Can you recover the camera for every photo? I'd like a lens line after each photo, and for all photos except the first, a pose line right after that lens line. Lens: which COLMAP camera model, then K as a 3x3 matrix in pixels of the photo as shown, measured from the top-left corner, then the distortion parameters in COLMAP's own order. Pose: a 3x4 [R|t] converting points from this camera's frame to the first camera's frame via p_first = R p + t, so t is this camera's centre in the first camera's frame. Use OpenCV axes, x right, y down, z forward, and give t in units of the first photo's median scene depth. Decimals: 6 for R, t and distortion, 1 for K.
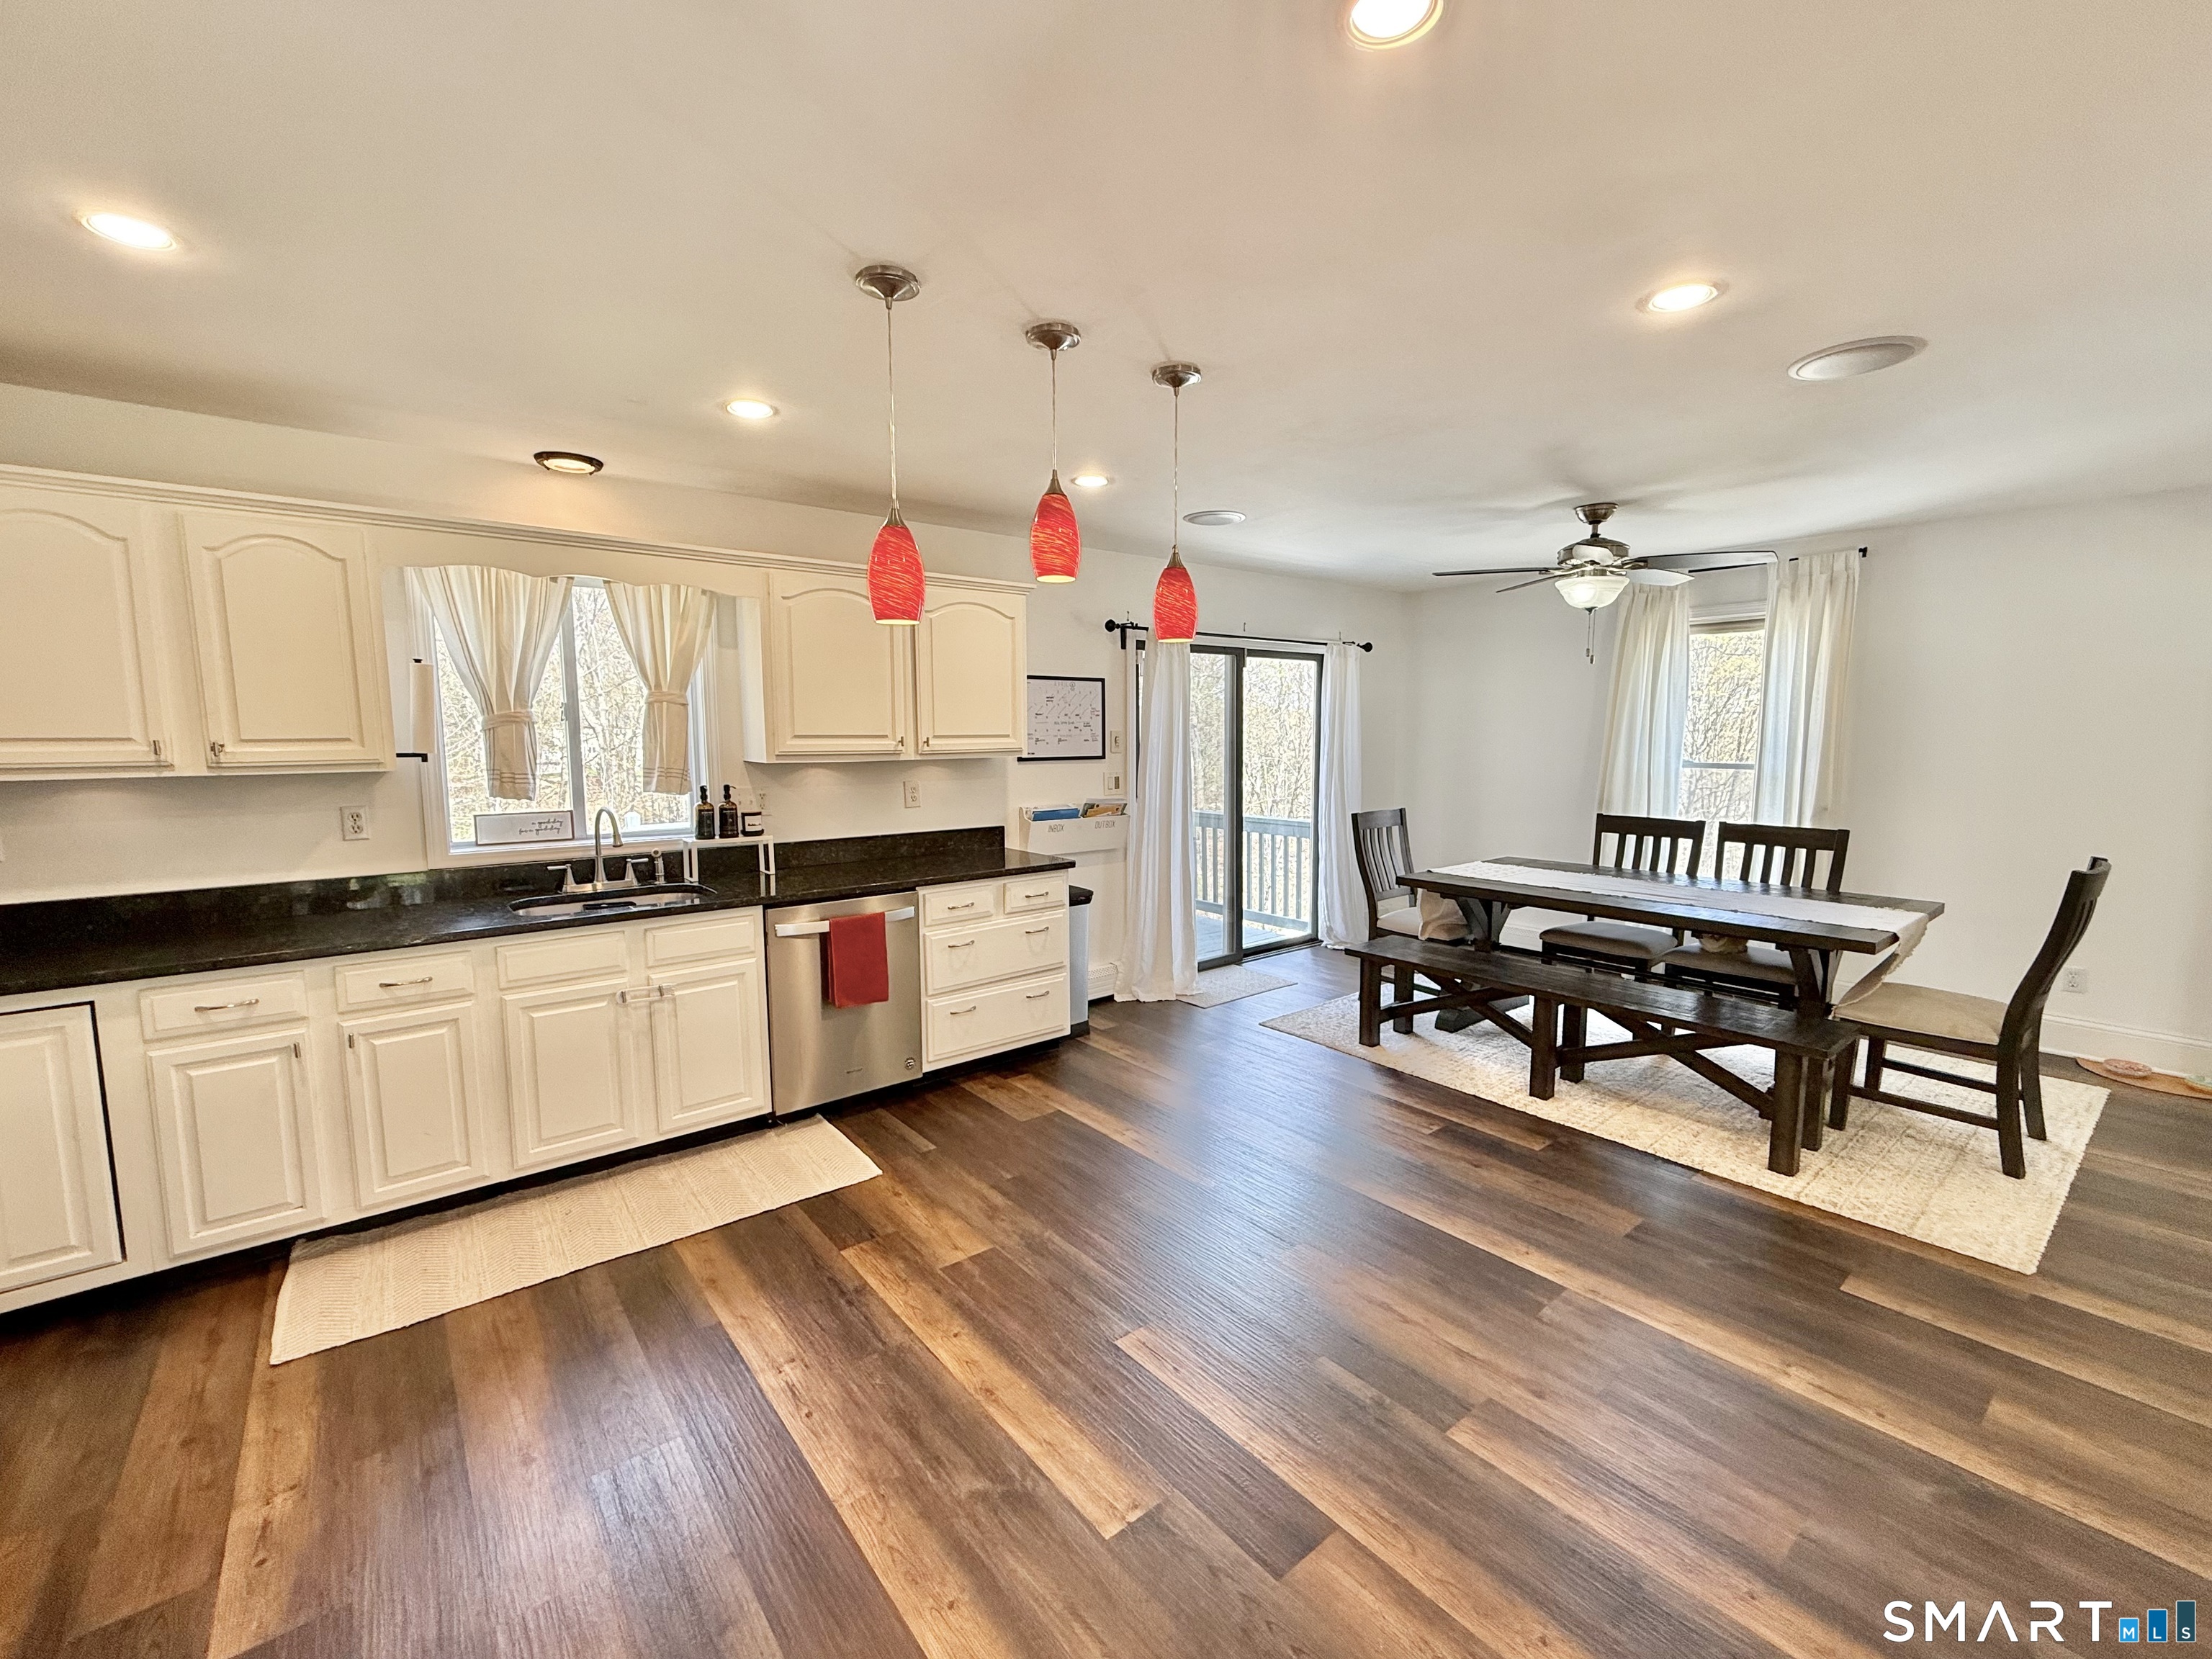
lens RADIAL K [[924.2, 0, 1106.0], [0, 924.2, 829.5], [0, 0, 1]] dist [-0.001886, -0.000130]
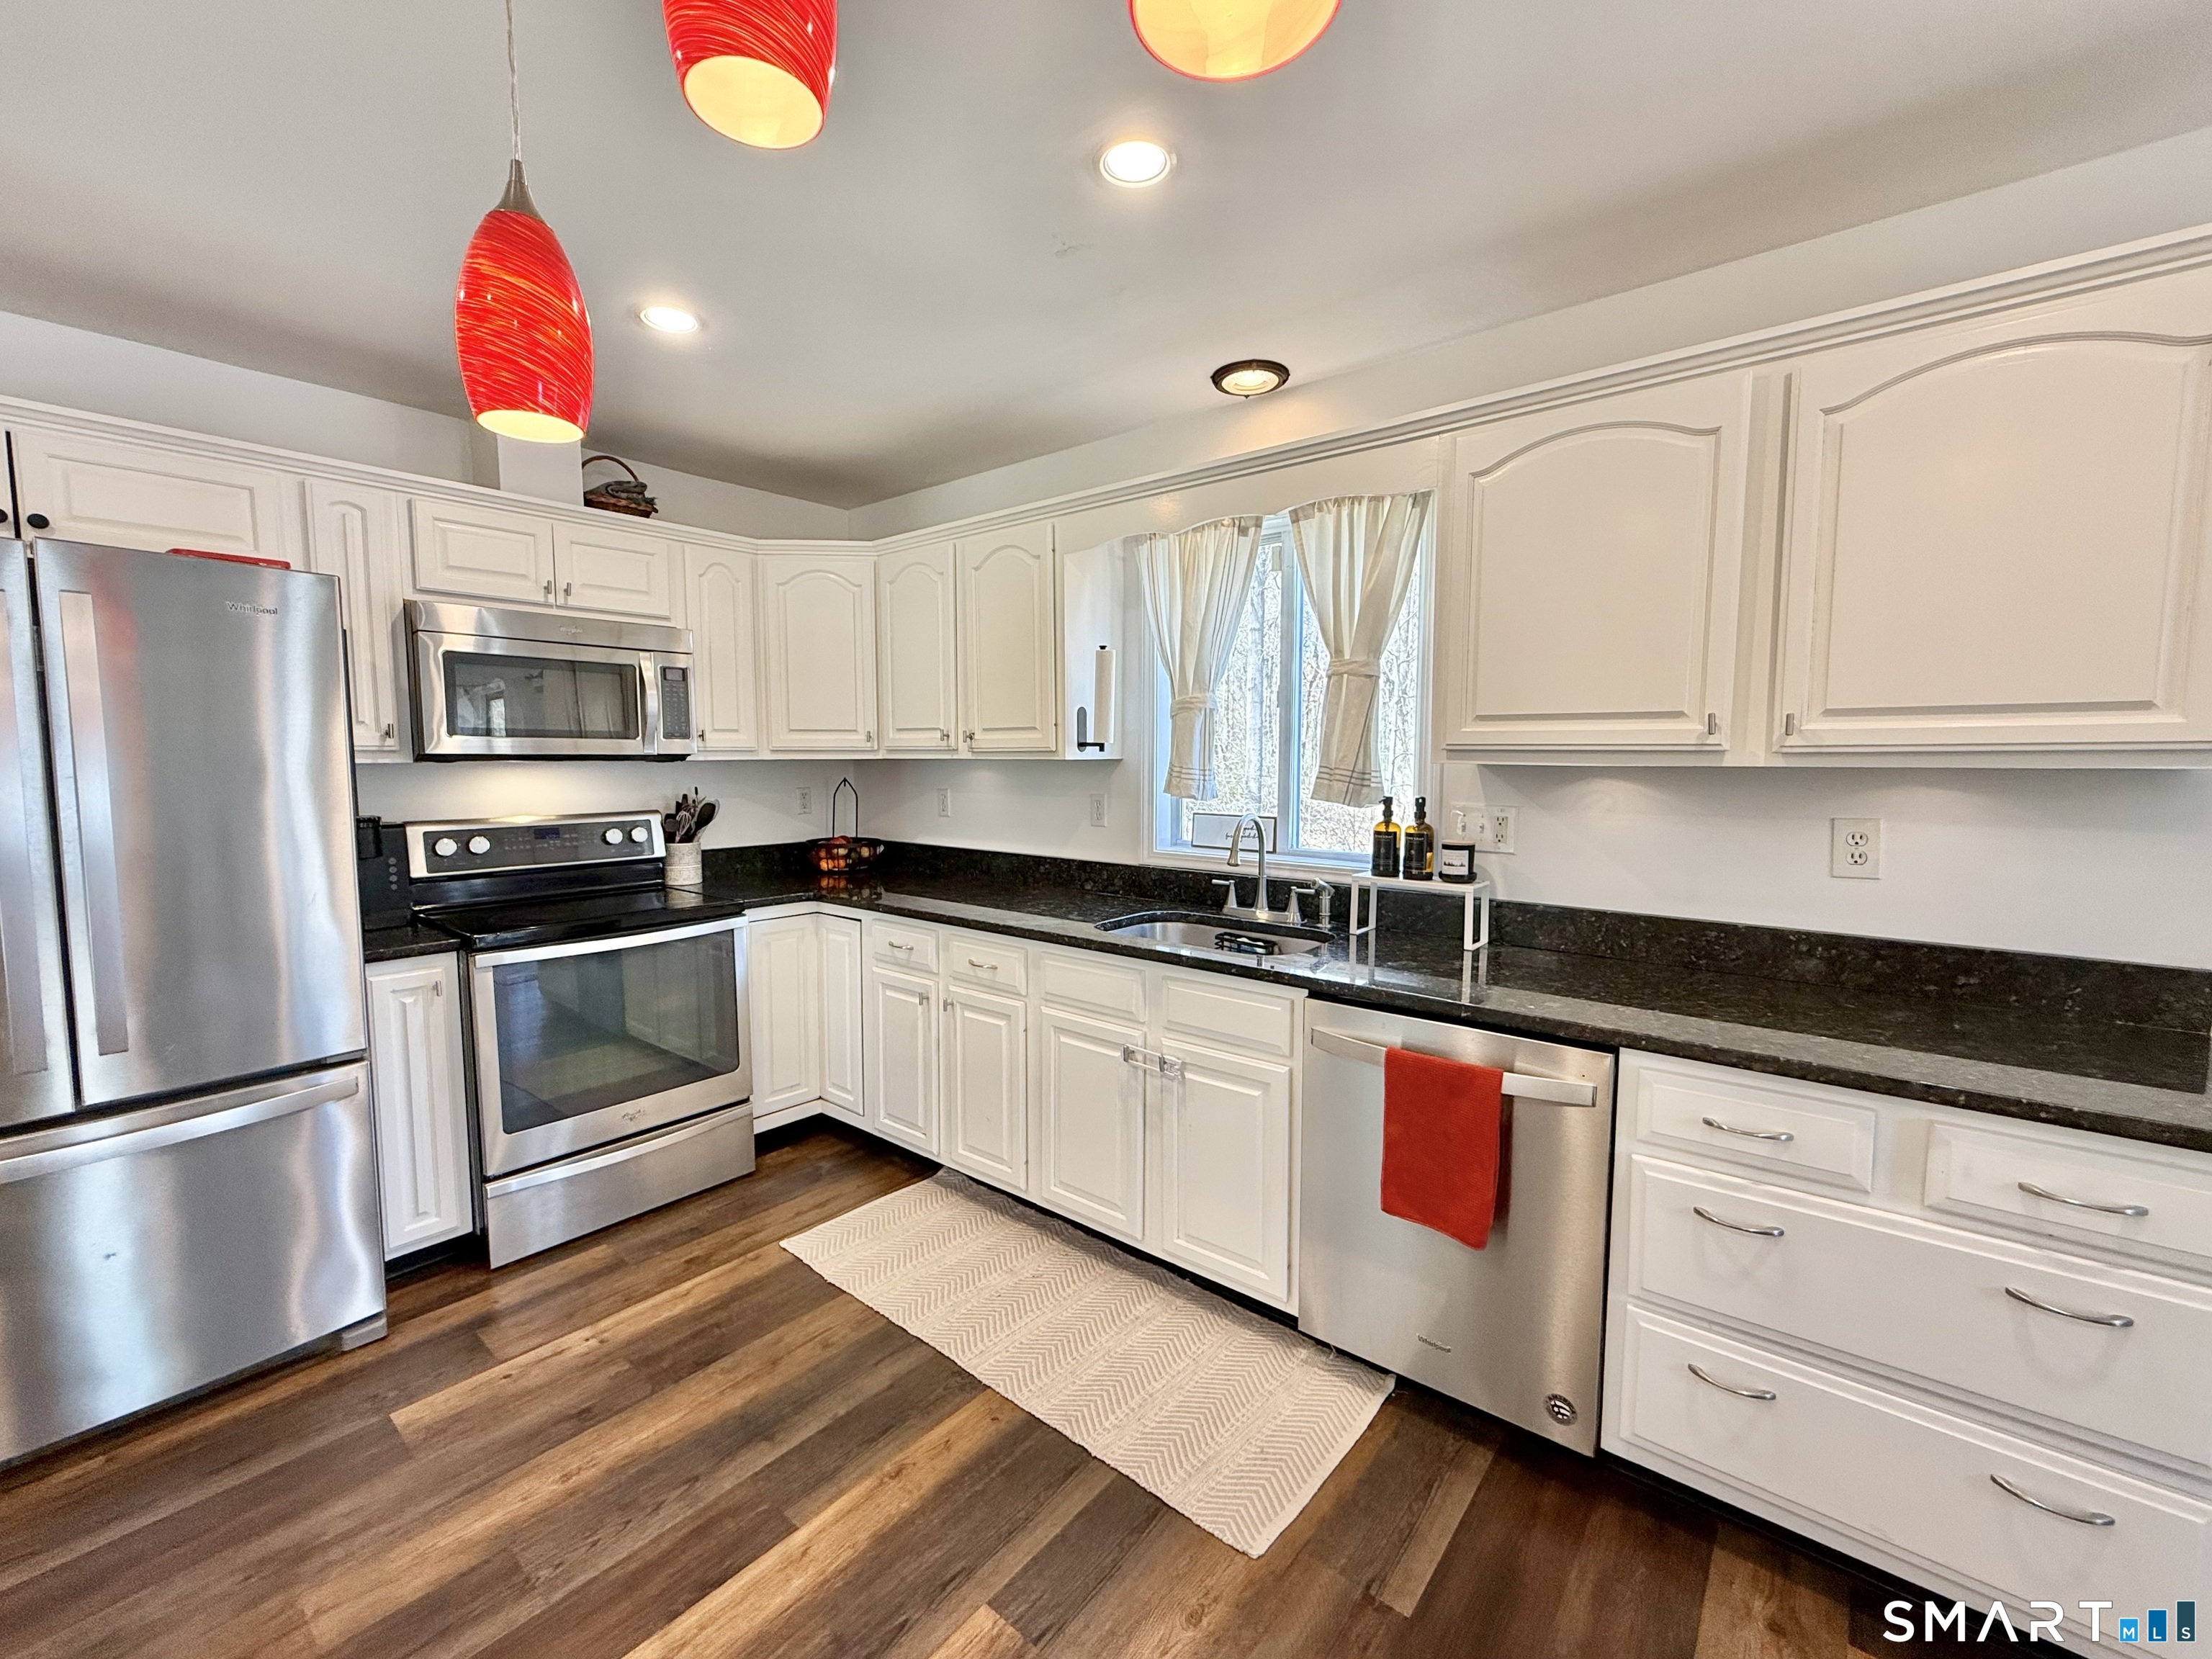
lens RADIAL K [[909.5, 0, 1101.6], [0, 909.5, 825.4], [0, 0, 1]] dist [-0.000767, -0.000021]
pose [[0.197284, 0.080743, -0.977016, 0.172107], [-0.105448, 0.992568, 0.060736, -0.045112], [0.974659, 0.091043, 0.204332, 0.667221]]
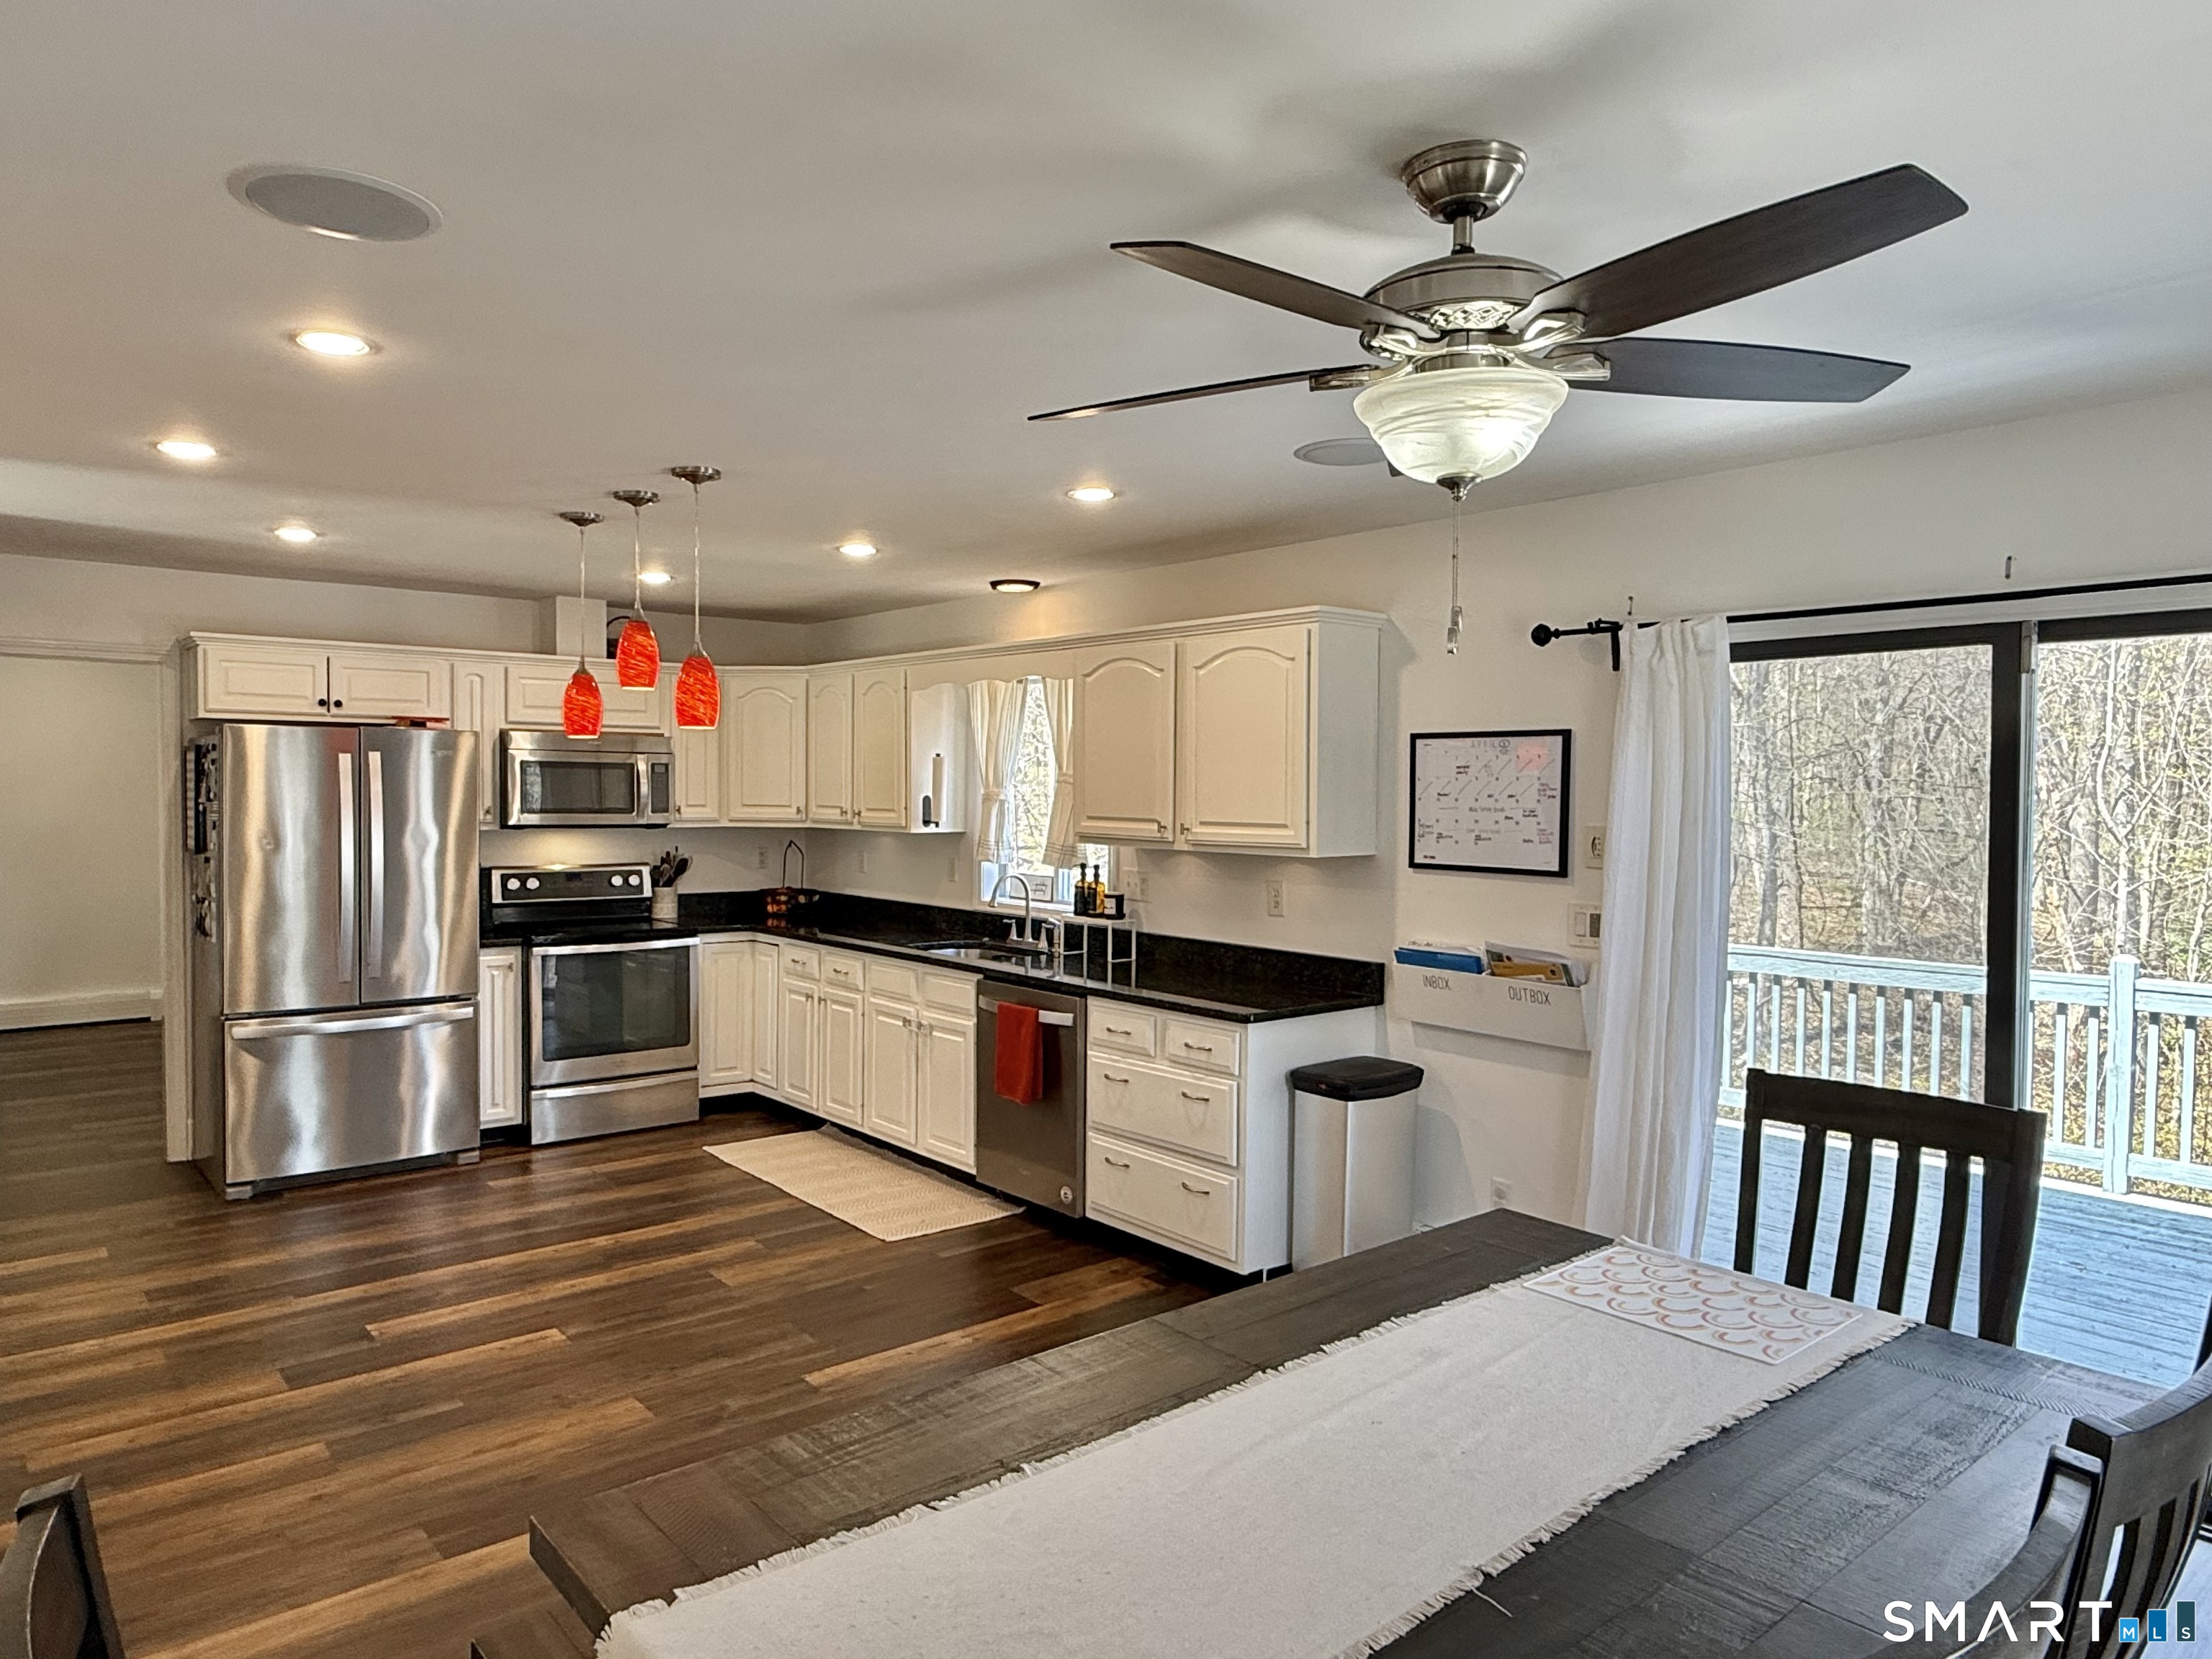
lens RADIAL K [[1405.4, 0, 1106.0], [0, 1405.4, 829.5], [0, 0, 1]] dist [-0.000113, 0.000304]
pose [[0.020574, 0.033119, -0.999240, 1.123356], [-0.117536, 0.992601, 0.030479, -0.135398], [0.992856, 0.116819, 0.024314, 0.987499]]
